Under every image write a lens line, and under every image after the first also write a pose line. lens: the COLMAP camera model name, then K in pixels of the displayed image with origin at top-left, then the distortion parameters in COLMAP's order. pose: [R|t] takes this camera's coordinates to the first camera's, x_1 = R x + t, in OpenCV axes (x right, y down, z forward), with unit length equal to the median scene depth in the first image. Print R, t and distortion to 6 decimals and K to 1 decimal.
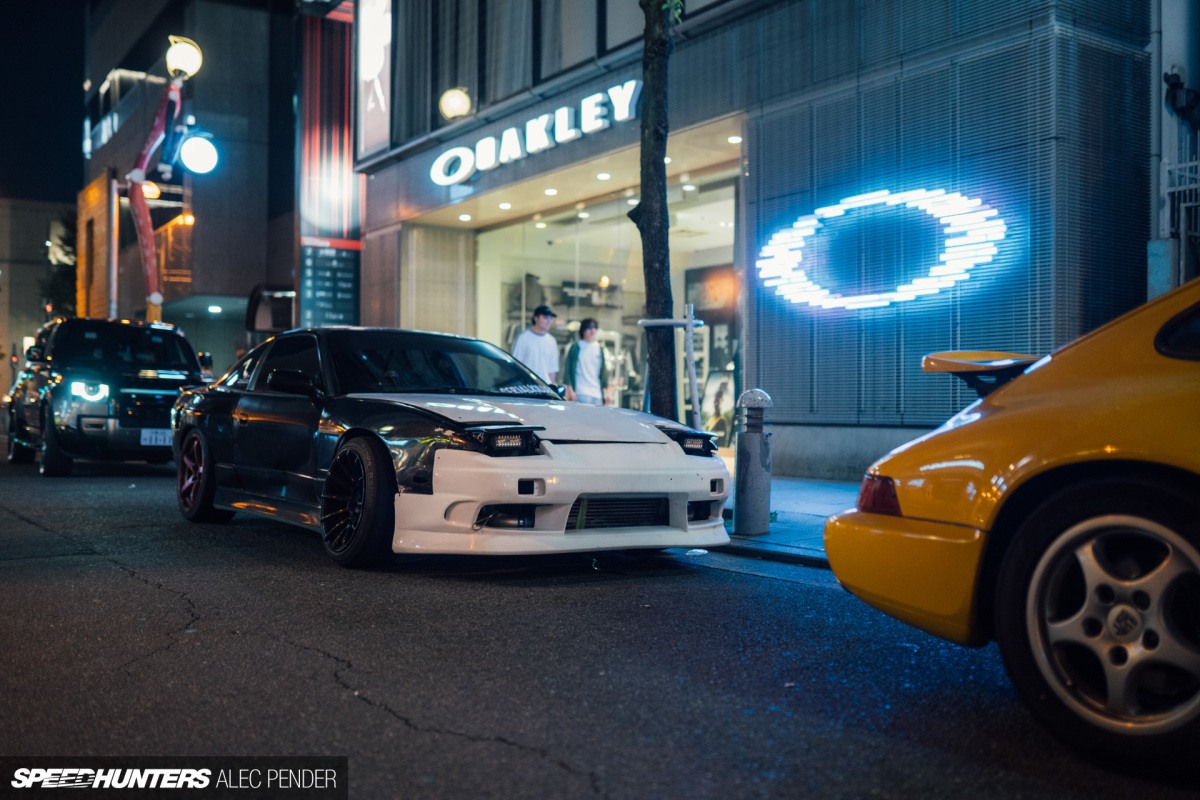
lens RADIAL K [[1152.5, 0, 600.0], [0, 1152.5, 400.0], [0, 0, 1]] dist [-0.071544, 0.122377]
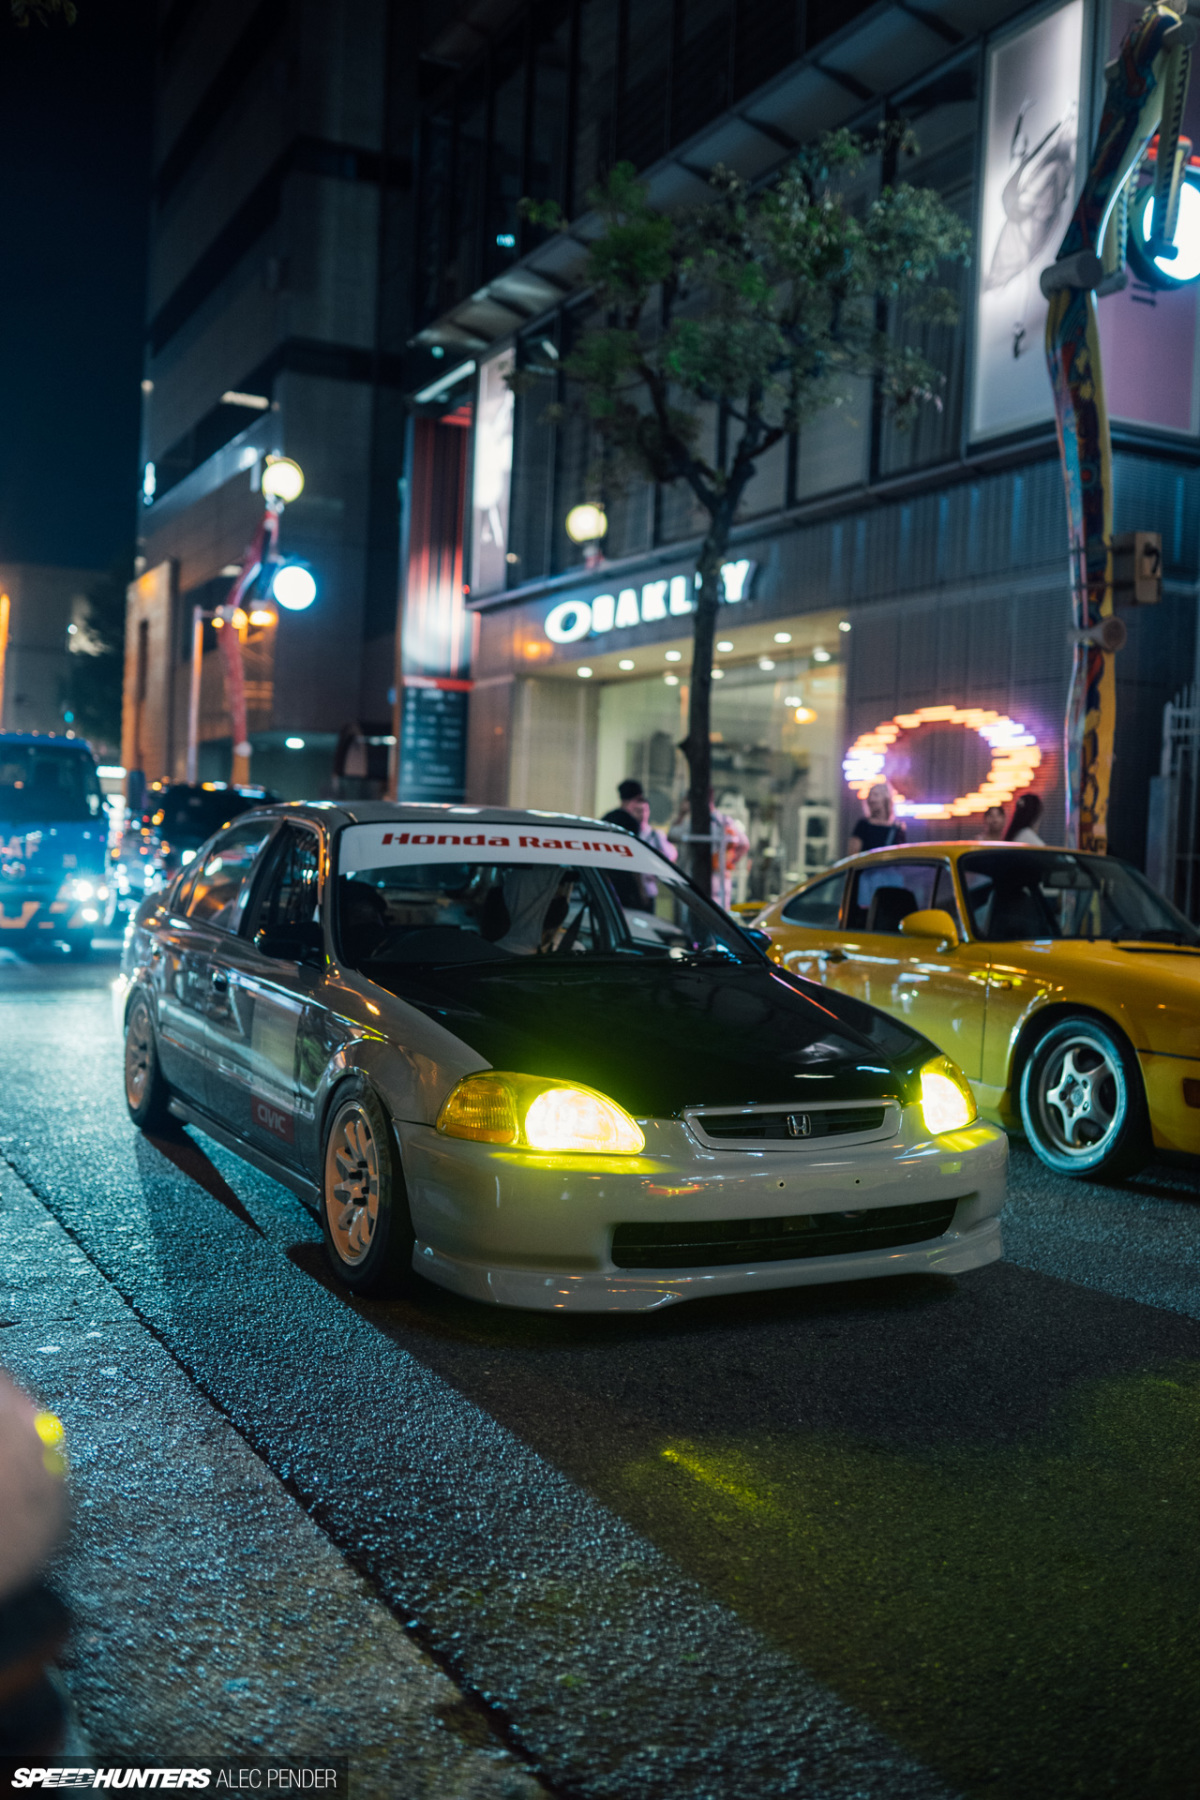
lens RADIAL K [[1728.7, 0, 603.9], [0, 1728.7, 865.7], [0, 0, 1]] dist [-0.071544, 0.122377]
pose [[0.990522, 0.038481, -0.131851, 0.075865], [-0.037431, 0.999245, 0.010434, -0.021931], [0.132153, -0.005399, 0.991215, -0.310041]]
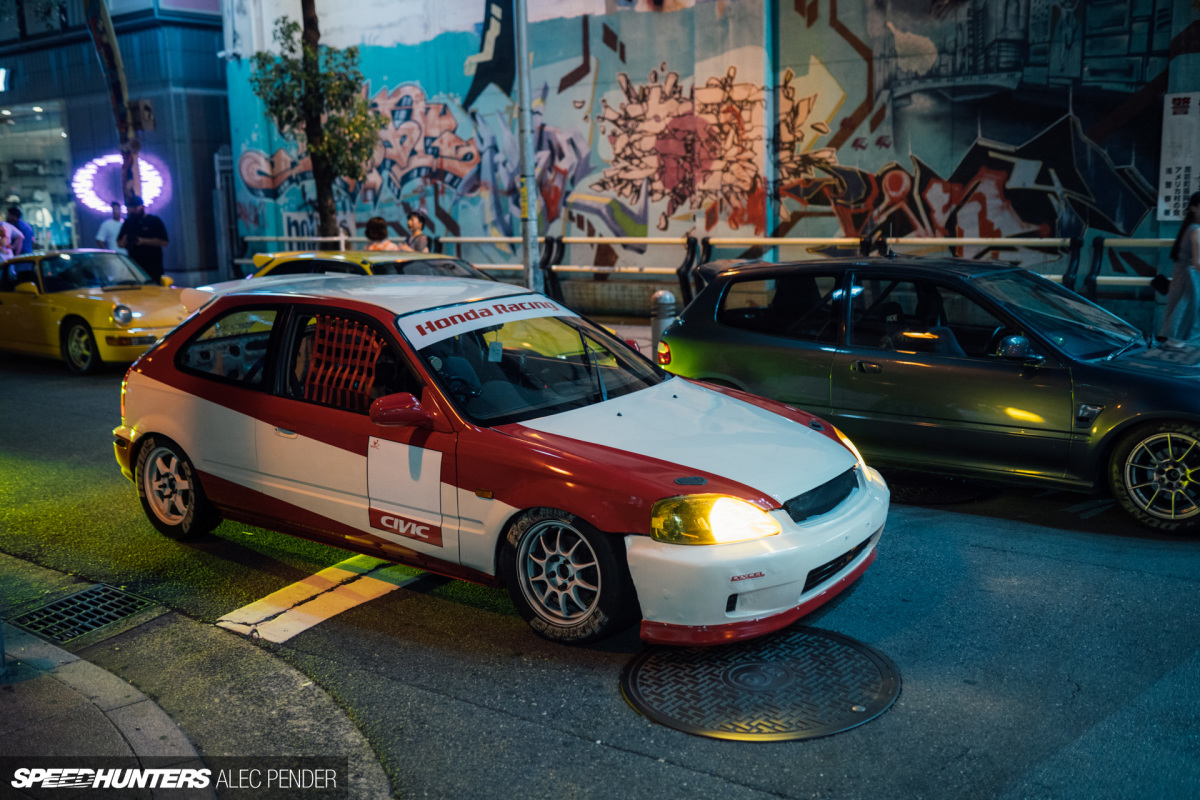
lens RADIAL K [[1152.5, 0, 600.0], [0, 1152.5, 400.0], [0, 0, 1]] dist [-0.071544, 0.122377]
pose [[0.943161, -0.089972, 0.319924, 0.189056], [0.030888, 0.982221, 0.185168, -0.053693], [-0.330897, -0.164762, 0.929172, -0.650779]]
